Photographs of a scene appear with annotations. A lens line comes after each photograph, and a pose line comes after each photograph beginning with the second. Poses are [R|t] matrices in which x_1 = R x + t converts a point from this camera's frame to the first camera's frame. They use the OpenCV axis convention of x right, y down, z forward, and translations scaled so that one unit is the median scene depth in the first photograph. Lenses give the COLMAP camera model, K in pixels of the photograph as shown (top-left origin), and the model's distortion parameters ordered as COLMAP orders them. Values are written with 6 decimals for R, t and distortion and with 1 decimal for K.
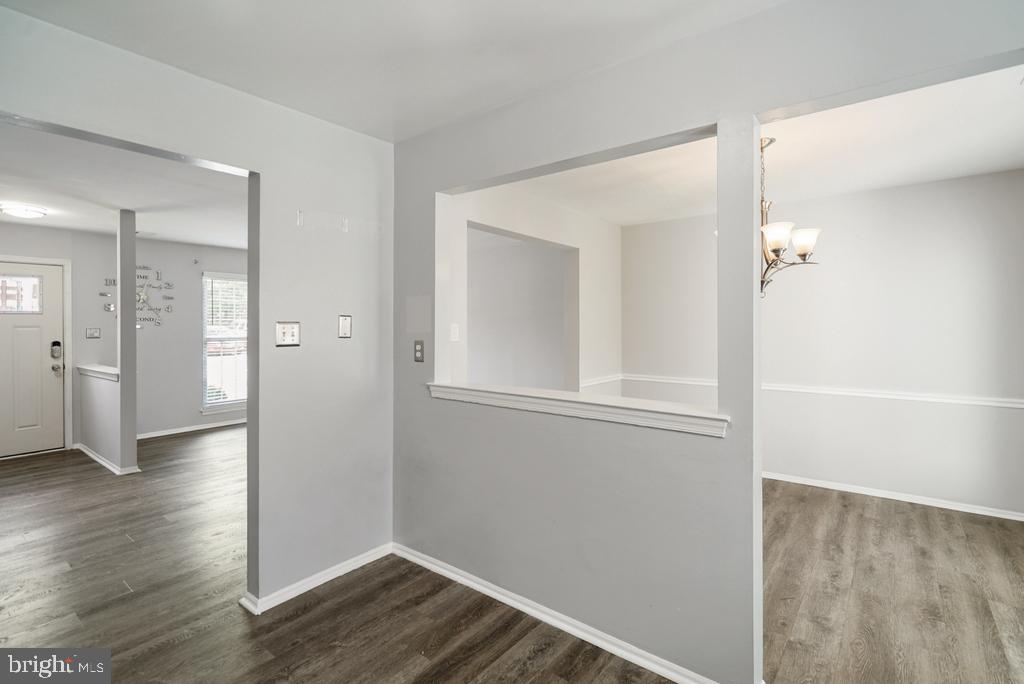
lens RADIAL K [[489.1, 0, 517.2], [0, 489.1, 329.3], [0, 0, 1]] dist [-0.003559, -0.000979]
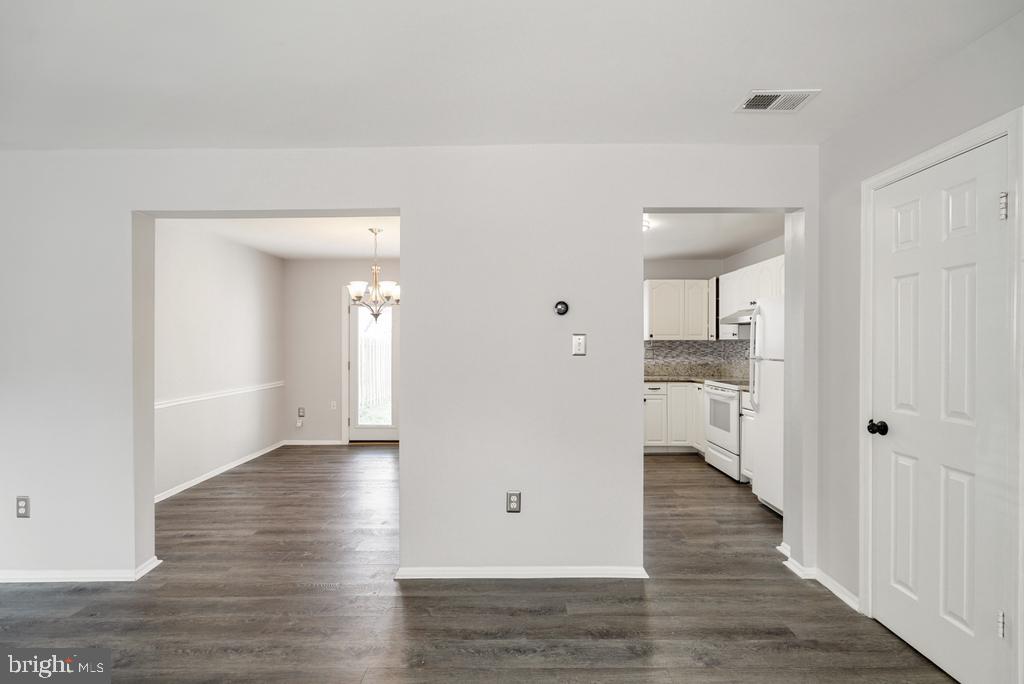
lens RADIAL K [[471.8, 0, 512.0], [0, 471.8, 342.0], [0, 0, 1]] dist [-0.001200, -0.000100]
pose [[-0.616278, 0.006191, 0.787504, -0.564082], [0.007331, 0.999971, -0.002124, 0.000892], [-0.787495, 0.004464, -0.616305, 0.875365]]
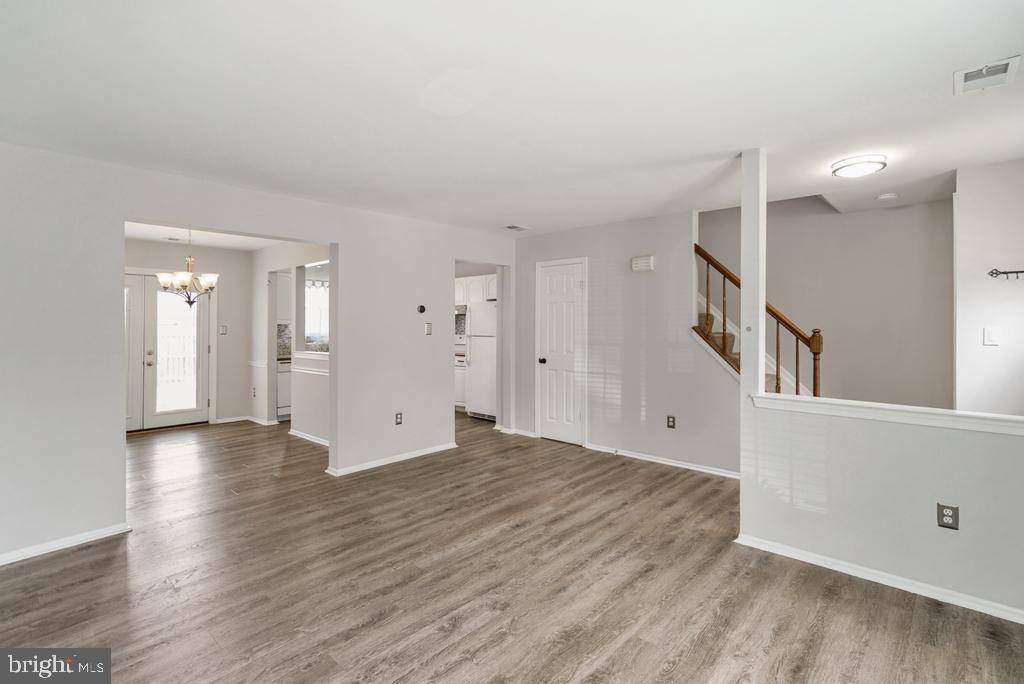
lens RADIAL K [[486.9, 0, 513.7], [0, 486.9, 319.2], [0, 0, 1]] dist [0.001352, -0.000377]
pose [[-0.996689, 0.005084, 0.081153, -0.457674], [0.004523, 0.999965, -0.007094, -0.008732], [-0.081187, -0.006704, -0.996676, 1.471002]]
